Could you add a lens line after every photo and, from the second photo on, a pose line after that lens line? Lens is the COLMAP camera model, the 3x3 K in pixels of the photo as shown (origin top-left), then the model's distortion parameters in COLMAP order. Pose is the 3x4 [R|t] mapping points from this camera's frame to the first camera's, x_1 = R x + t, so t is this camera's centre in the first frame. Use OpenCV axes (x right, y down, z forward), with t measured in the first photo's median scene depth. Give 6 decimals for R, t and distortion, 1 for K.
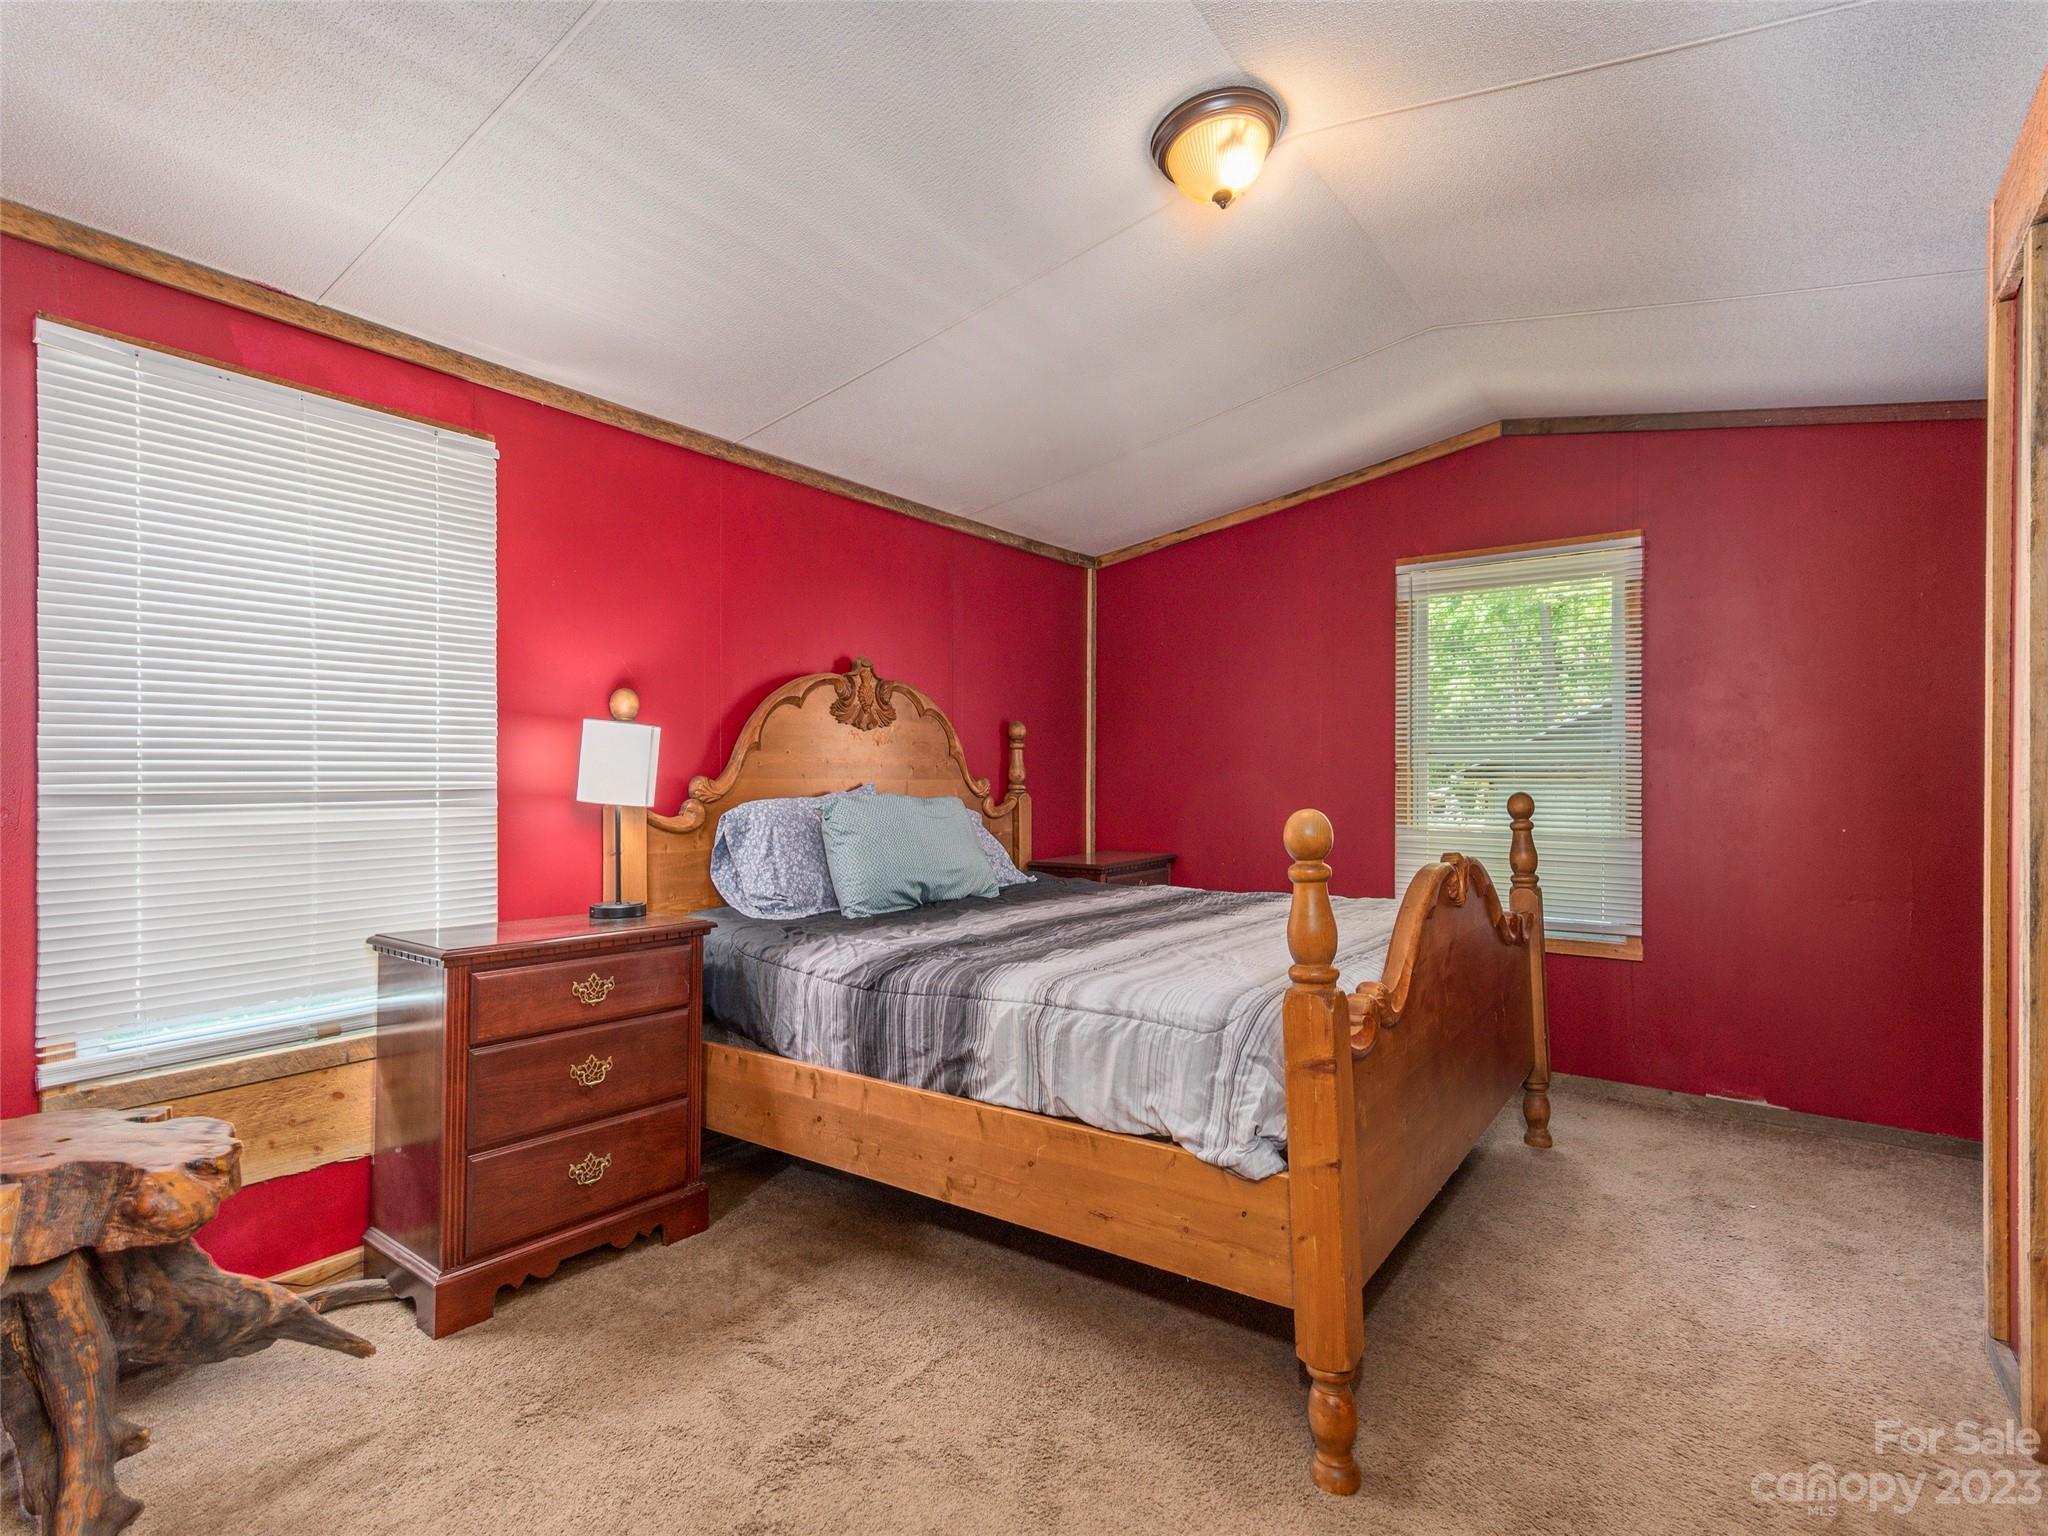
lens RADIAL K [[1021.3, 0, 1014.1], [0, 1021.3, 785.8], [0, 0, 1]] dist [0.003219, -0.000017]
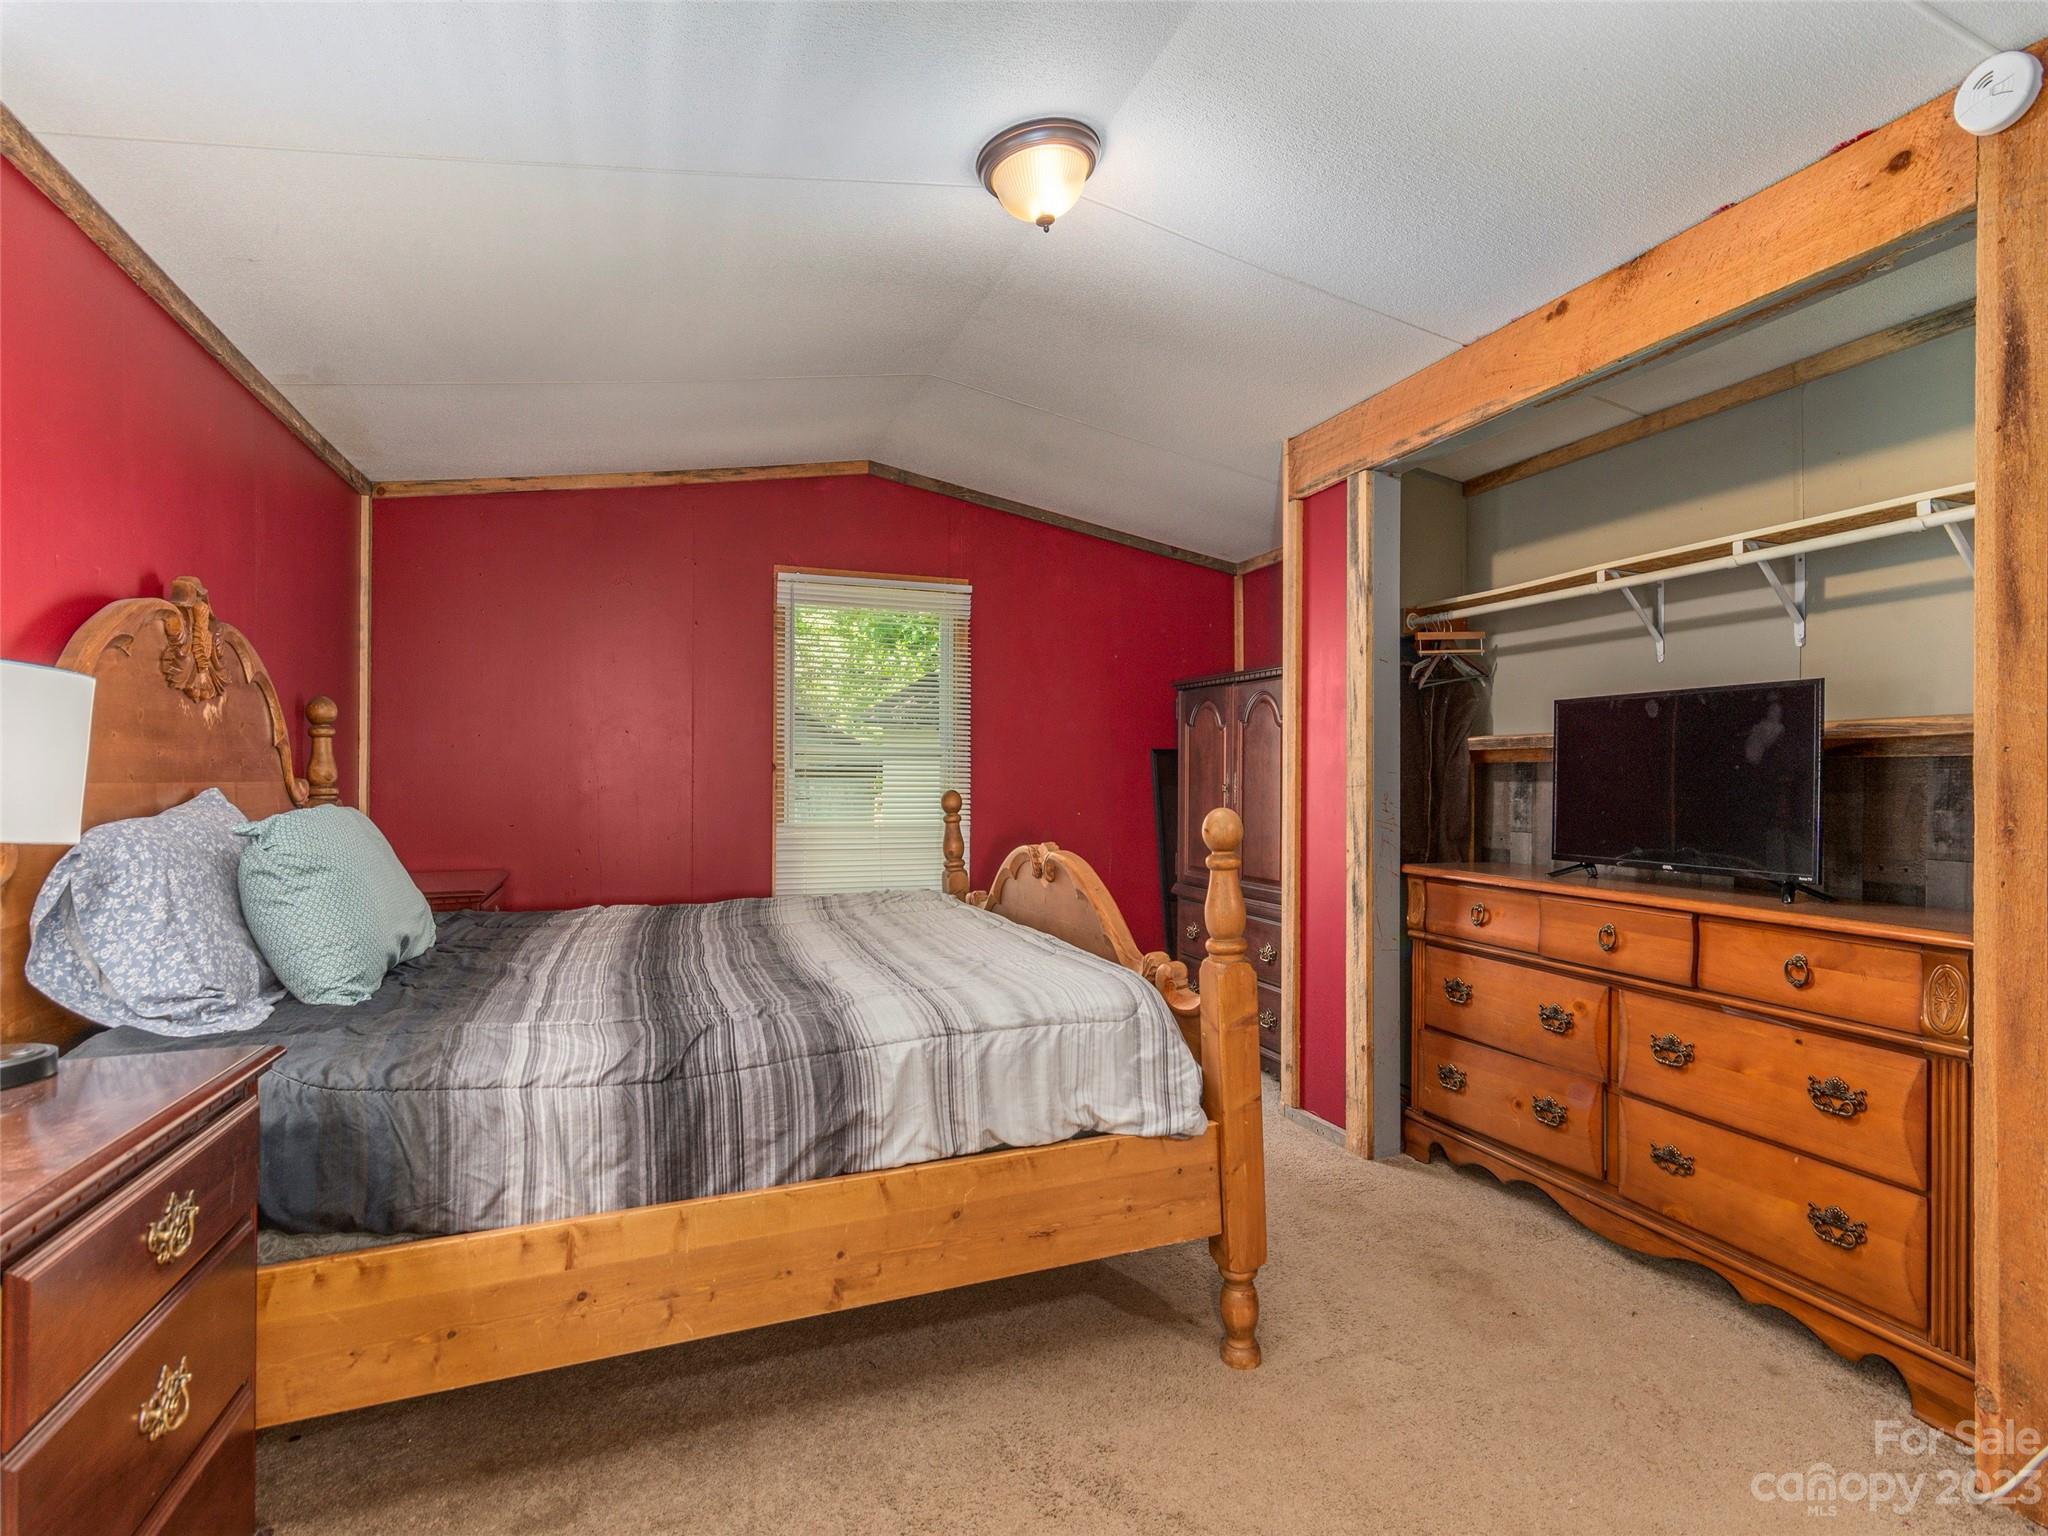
lens RADIAL K [[1021.3, 0, 1014.1], [0, 1021.3, 785.8], [0, 0, 1]] dist [0.003219, -0.000017]
pose [[0.535299, -0.008107, 0.844624, -0.612397], [0.005660, 0.999966, 0.006011, -0.008186], [-0.844644, 0.001563, 0.535326, 0.415901]]
